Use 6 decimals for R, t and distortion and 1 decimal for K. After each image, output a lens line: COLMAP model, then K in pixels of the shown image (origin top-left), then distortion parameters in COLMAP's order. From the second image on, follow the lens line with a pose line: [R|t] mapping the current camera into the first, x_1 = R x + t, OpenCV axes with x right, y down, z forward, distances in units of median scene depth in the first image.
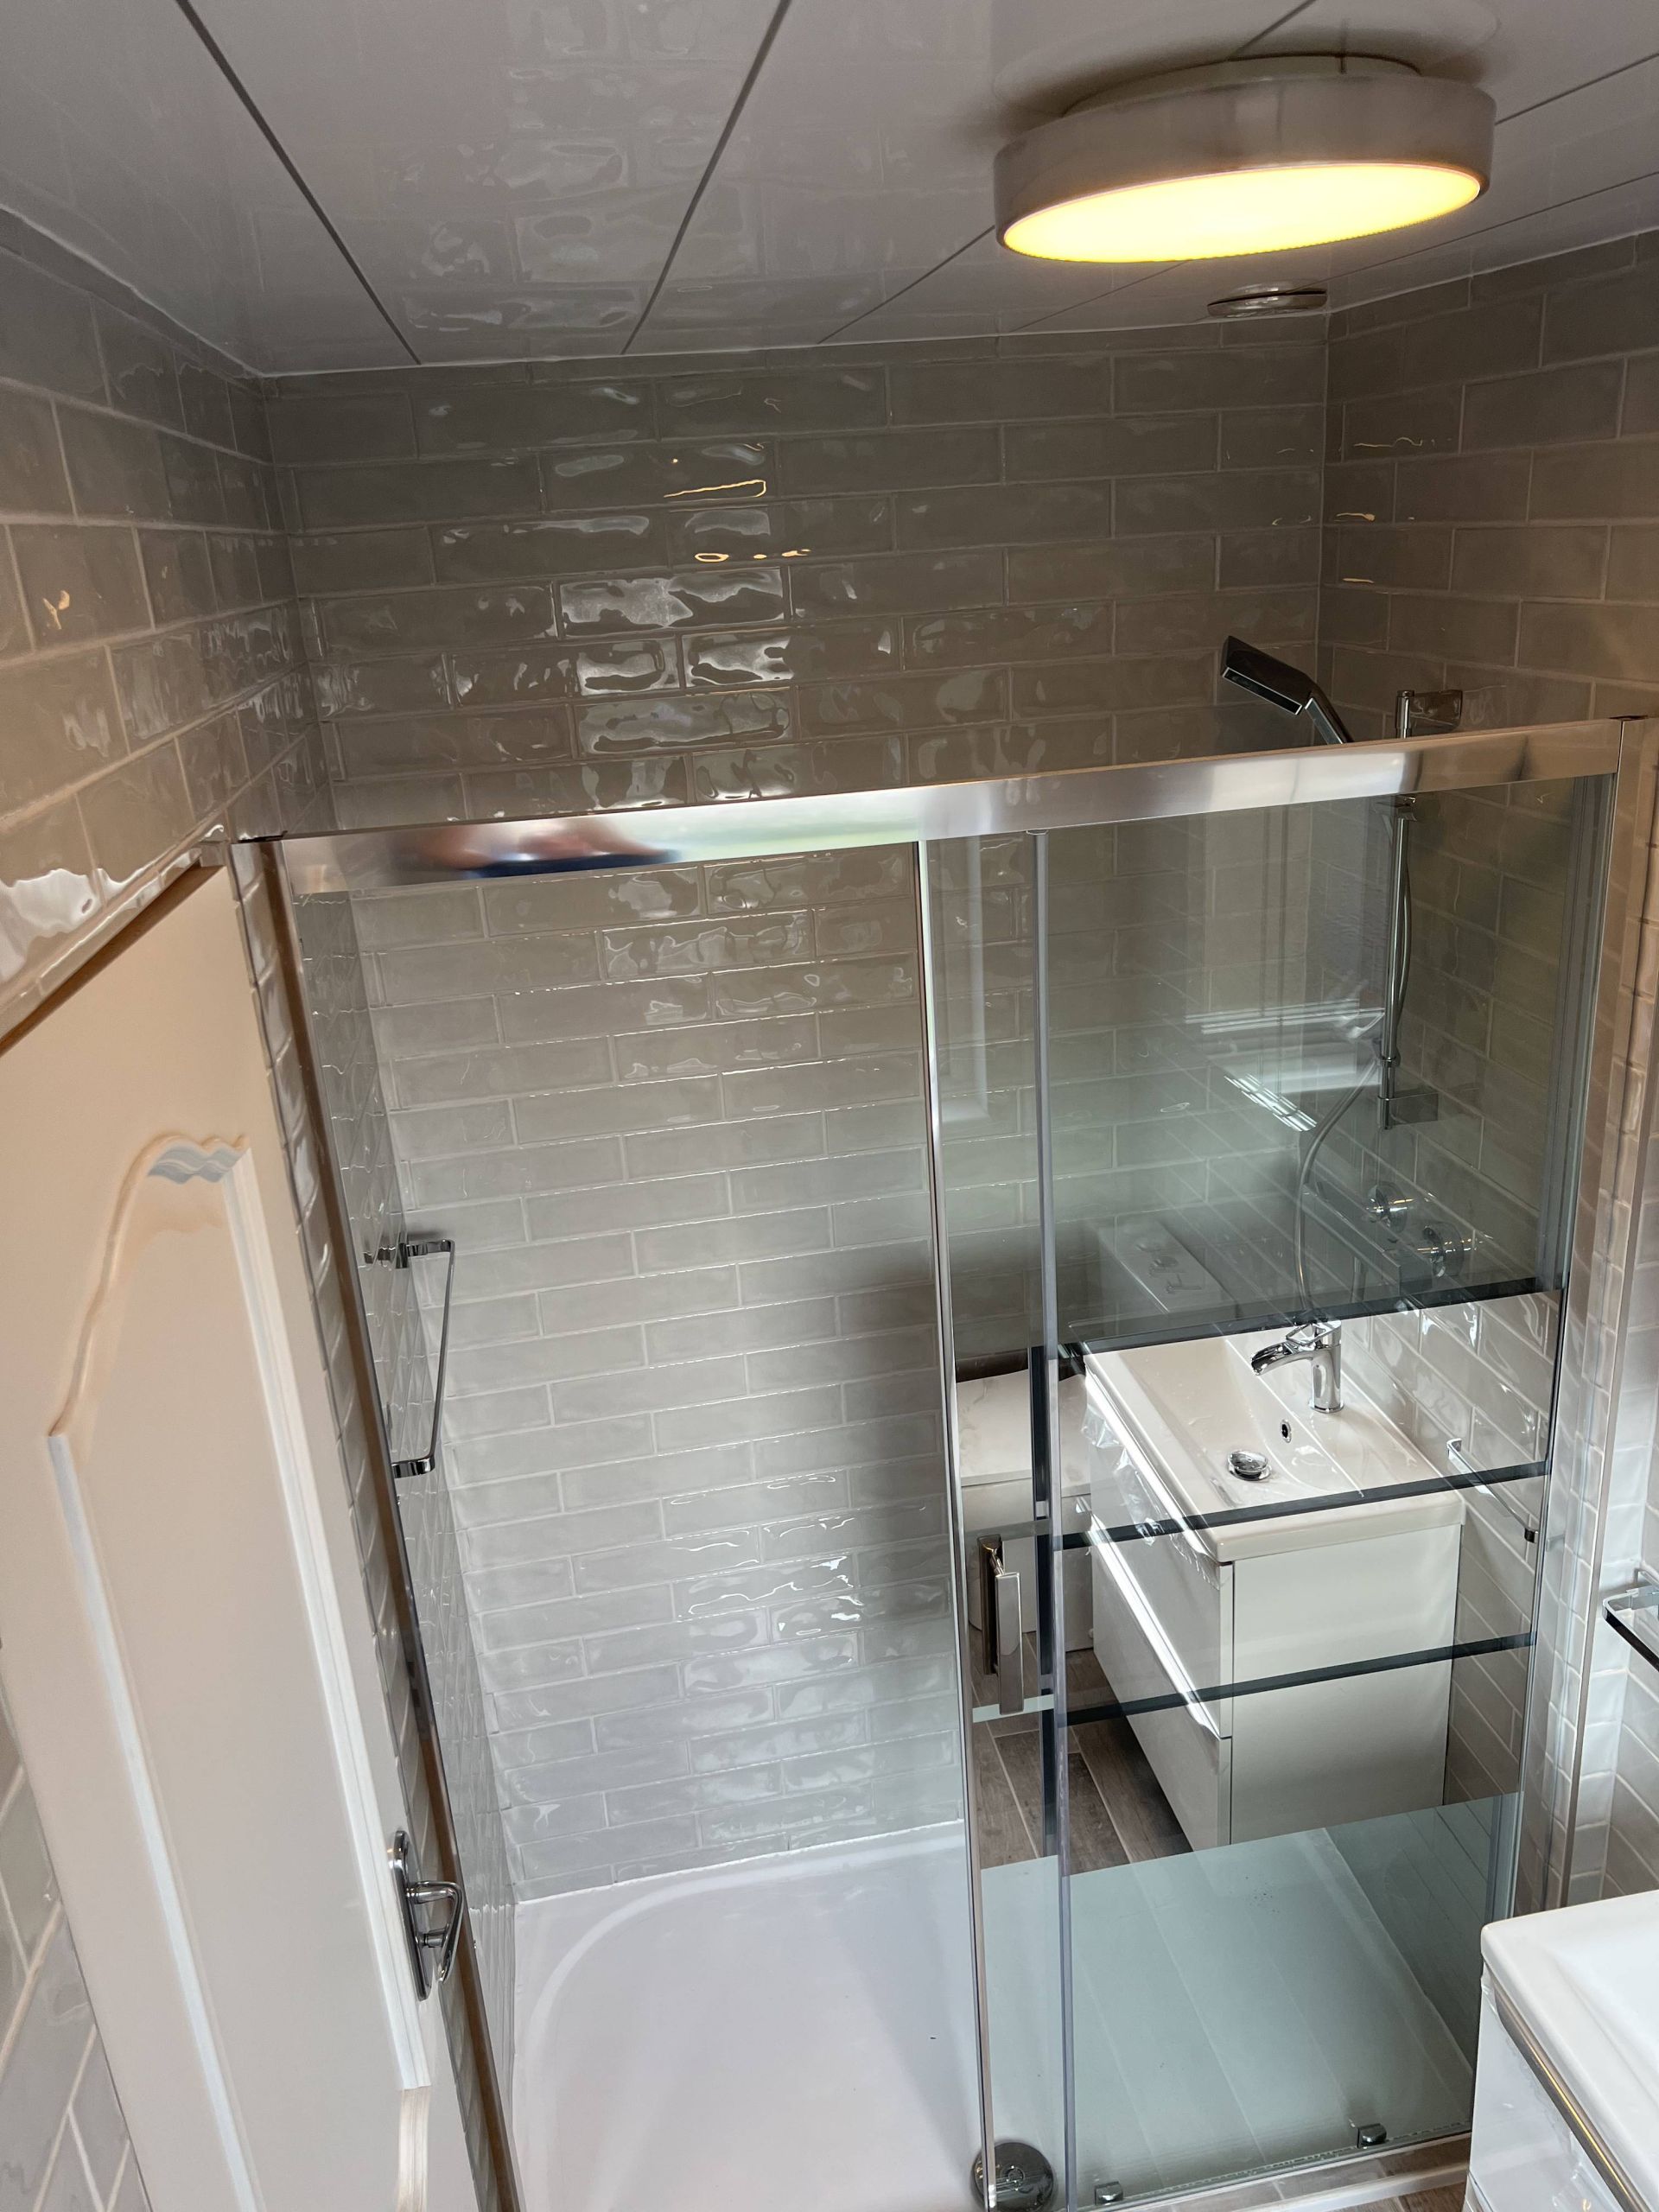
lens RADIAL K [[1670.4, 0, 845.3], [0, 1670.4, 1110.5], [0, 0, 1]] dist [0.065669, -0.075512]
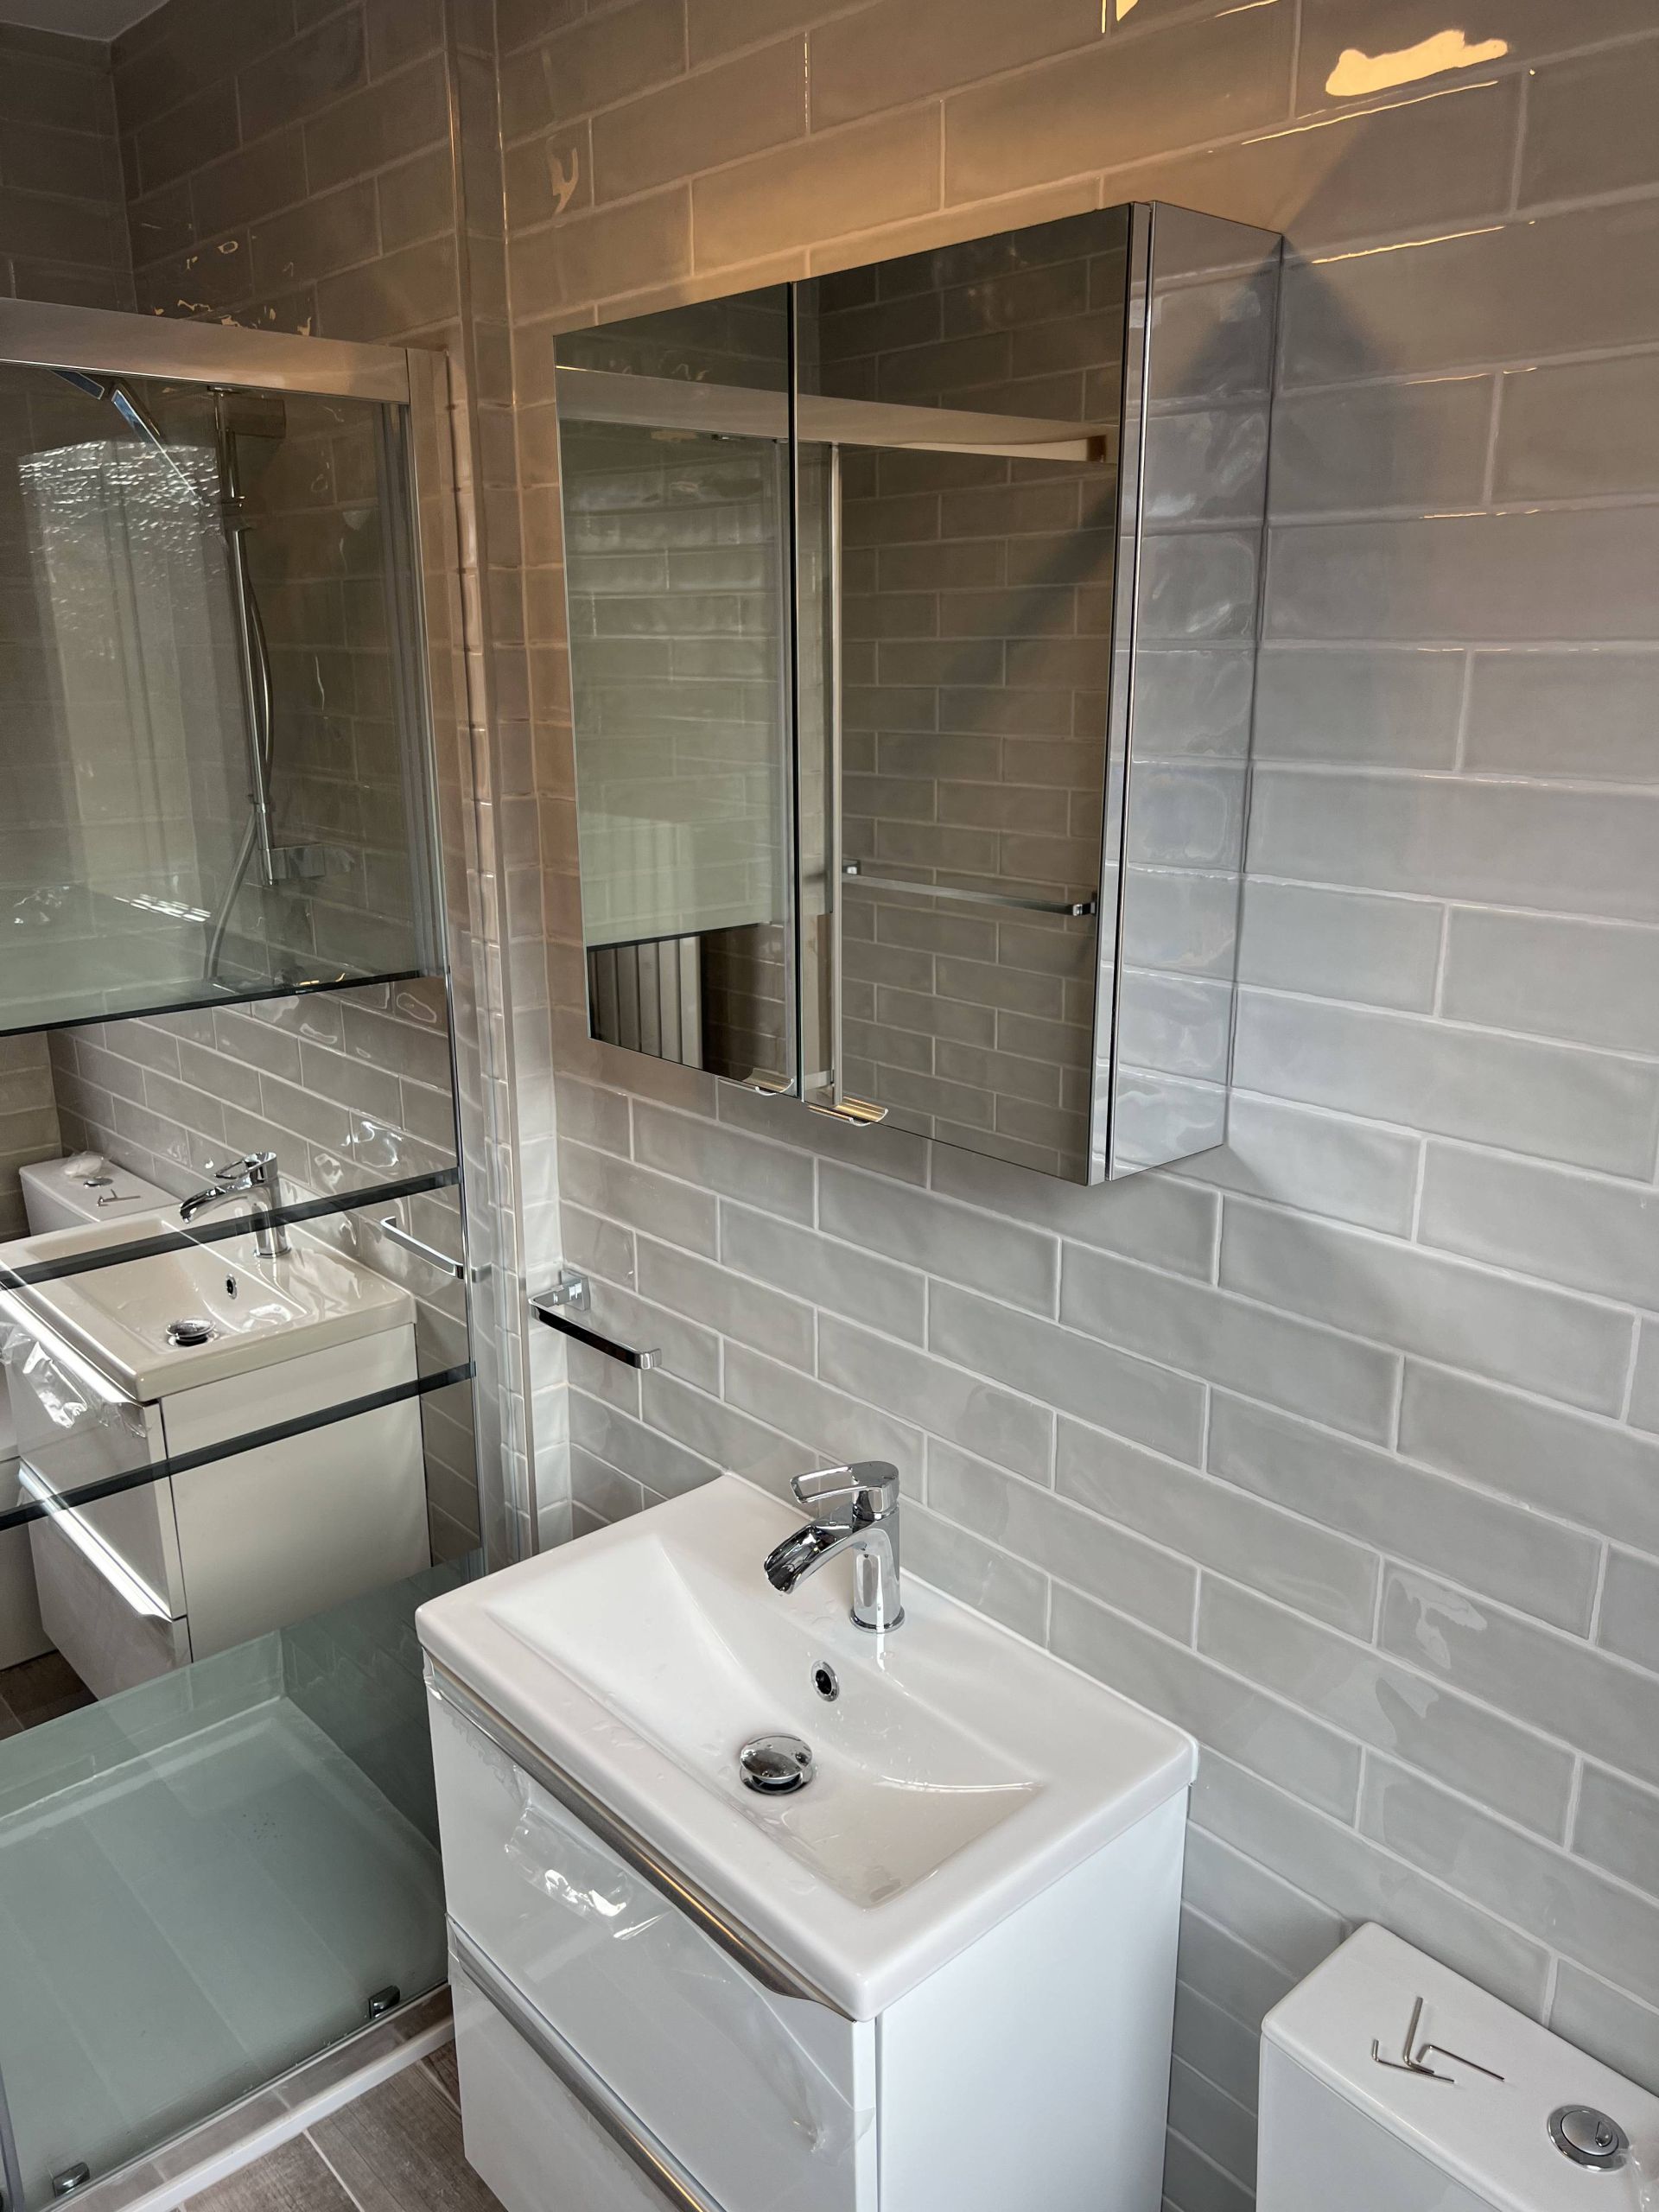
lens RADIAL K [[1670.4, 0, 843.8], [0, 1670.4, 1107.1], [0, 0, 1]] dist [0.065669, -0.075512]
pose [[0.846706, -0.084978, 0.525231, 0.087918], [0.132969, 0.989635, -0.054241, 0.223303], [-0.515178, 0.115766, 0.849229, 0.055975]]
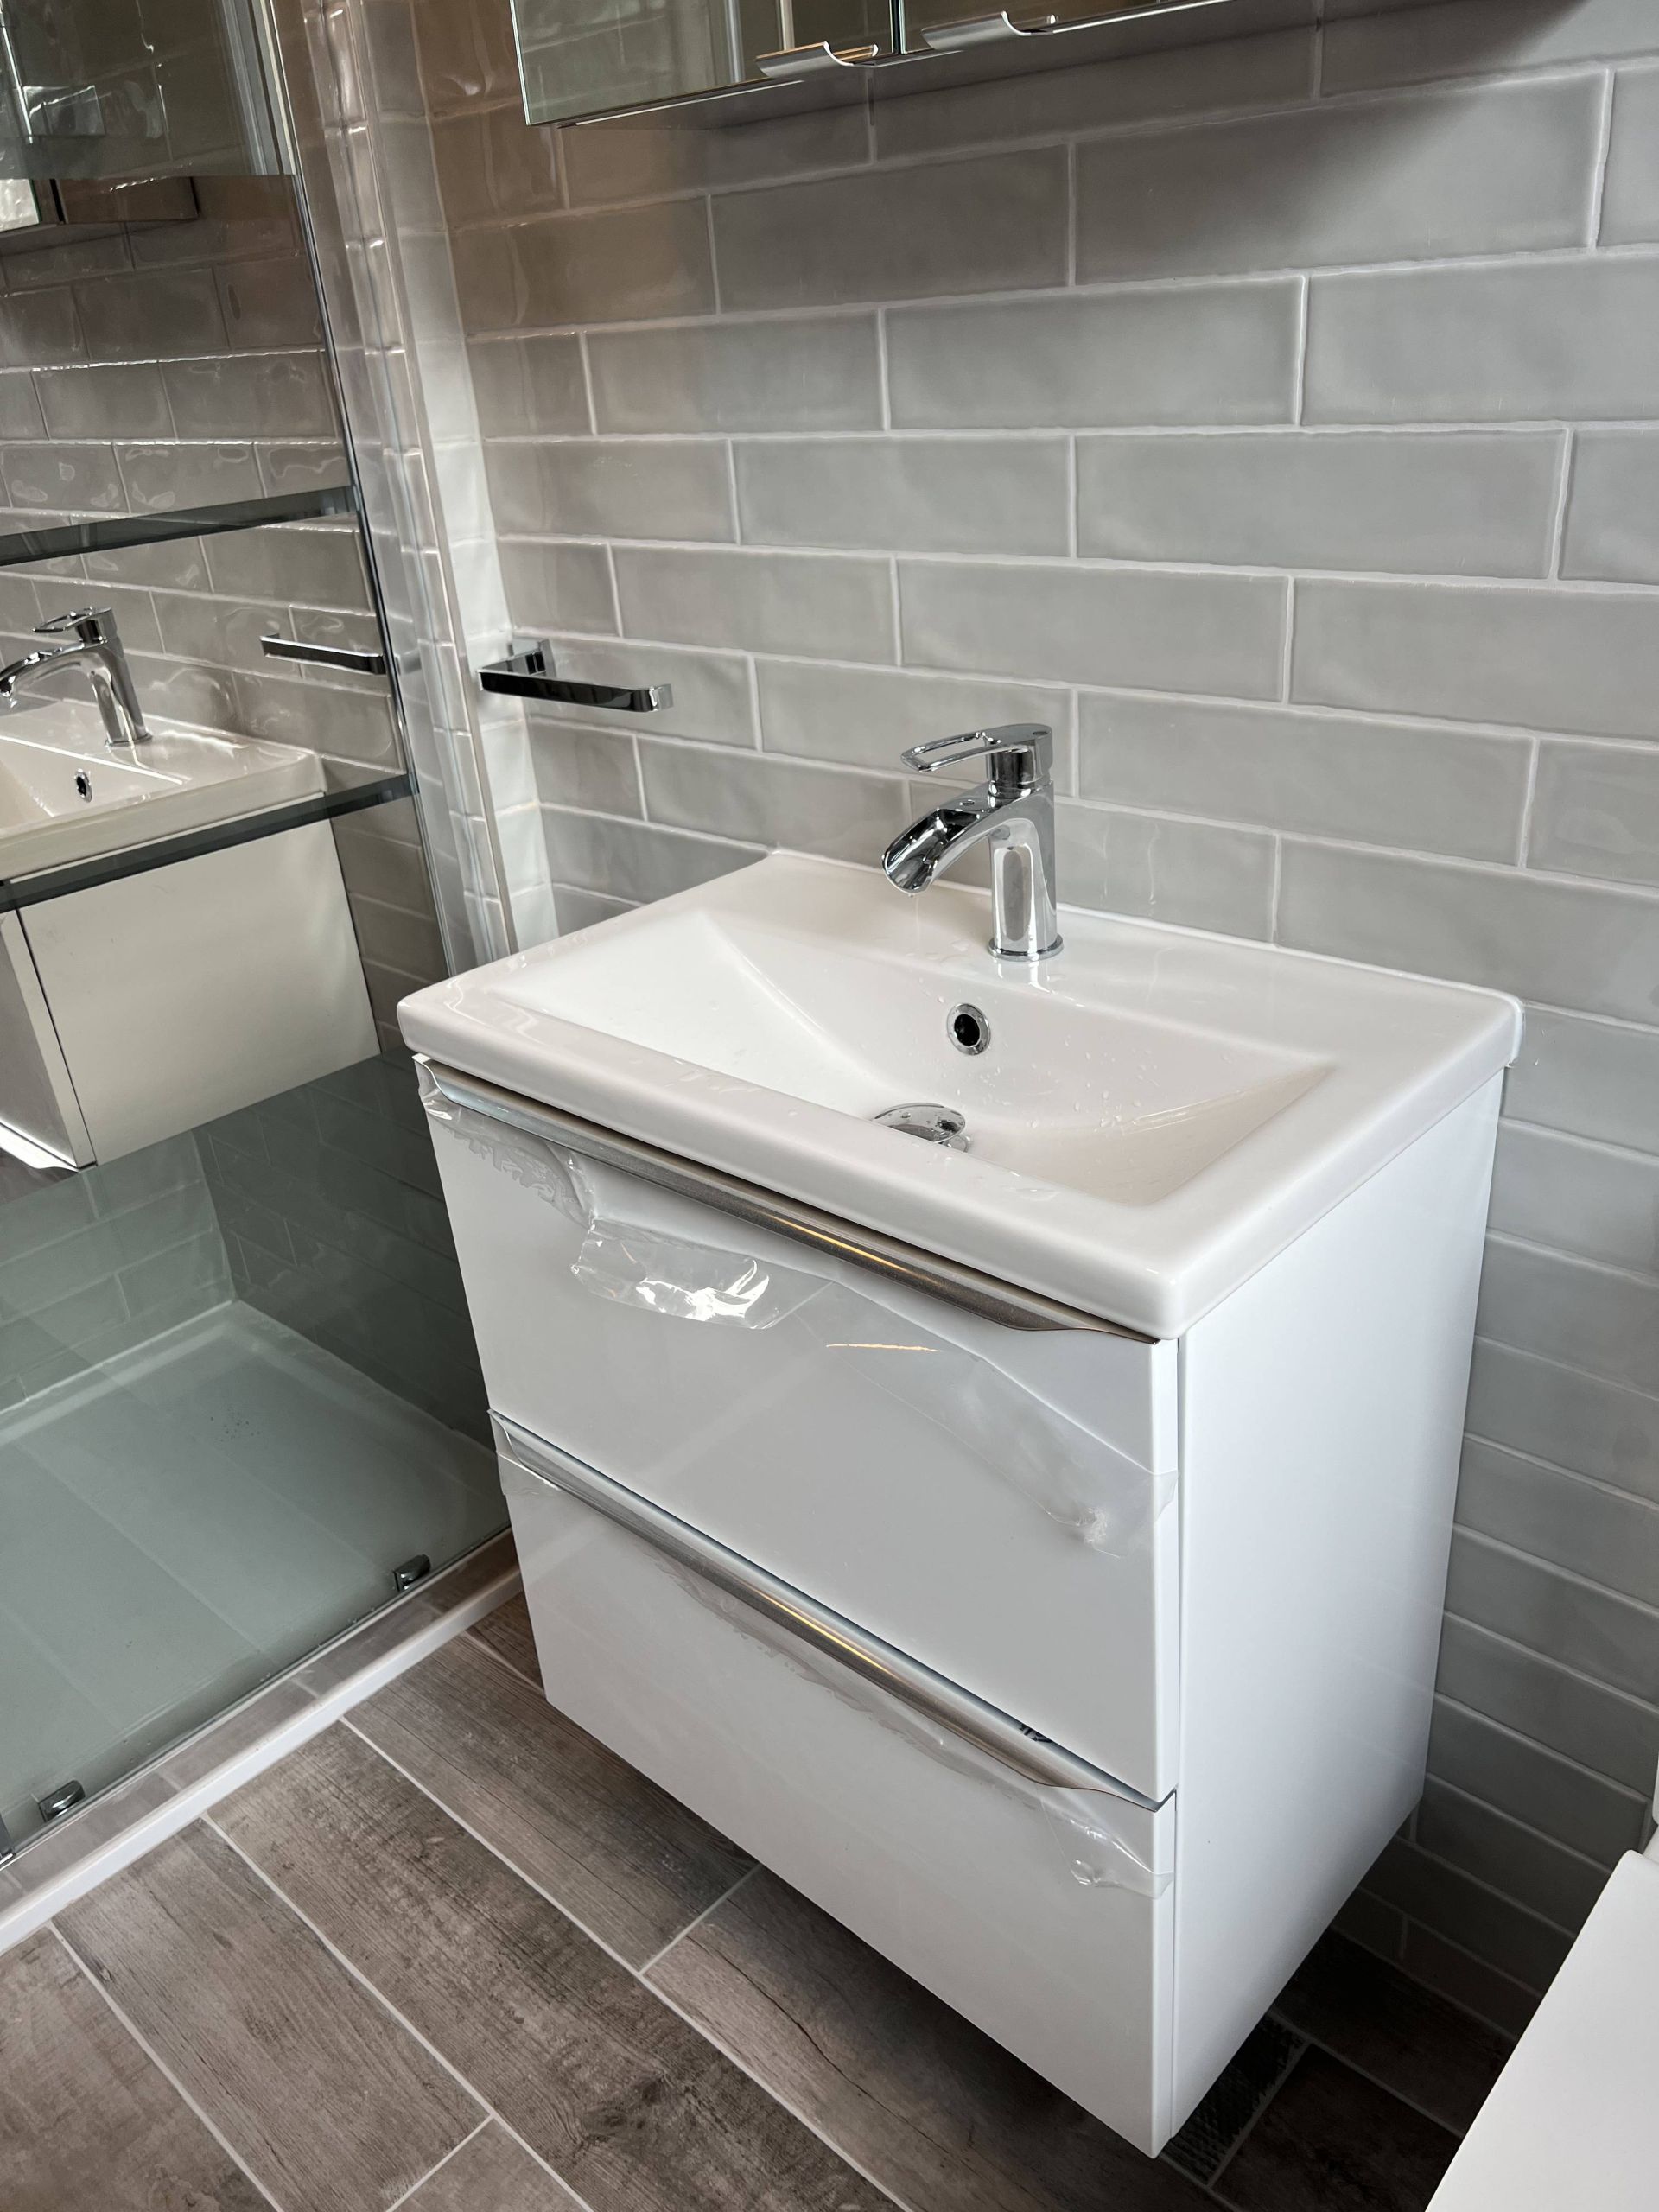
lens RADIAL K [[1670.4, 0, 837.8], [0, 1670.4, 1122.3], [0, 0, 1]] dist [0.065669, -0.075512]
pose [[0.797250, -0.264330, 0.542698, 0.108844], [0.228760, 0.964271, 0.133605, 0.364296], [-0.558624, 0.017631, 0.829233, 0.269574]]
